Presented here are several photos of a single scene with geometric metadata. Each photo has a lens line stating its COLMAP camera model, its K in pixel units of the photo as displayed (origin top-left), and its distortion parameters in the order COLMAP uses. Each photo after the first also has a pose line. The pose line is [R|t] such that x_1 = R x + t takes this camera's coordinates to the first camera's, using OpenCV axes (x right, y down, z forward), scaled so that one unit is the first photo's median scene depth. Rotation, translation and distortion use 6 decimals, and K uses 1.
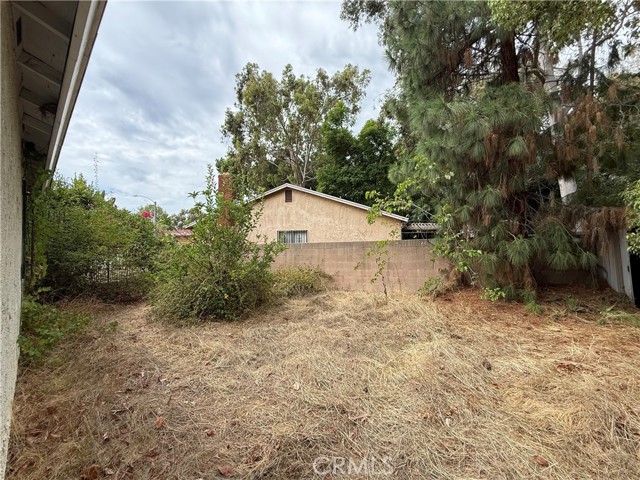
lens RADIAL K [[257.1, 0, 320.2], [0, 257.1, 240.3], [0, 0, 1]] dist [-0.000074, -0.000005]
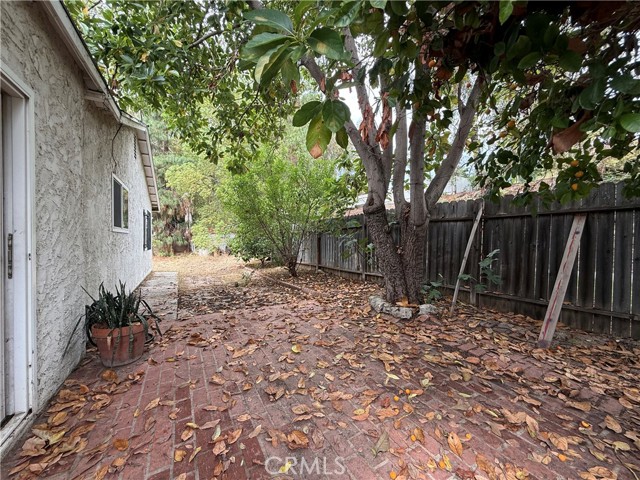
lens RADIAL K [[257.1, 0, 320.1], [0, 257.1, 240.7], [0, 0, 1]] dist [-0.000074, -0.000005]
pose [[0.303929, -0.014175, 0.952589, -1.758226], [-0.006038, 0.999841, 0.016805, -0.024909], [-0.952675, -0.010859, 0.303795, -1.821295]]
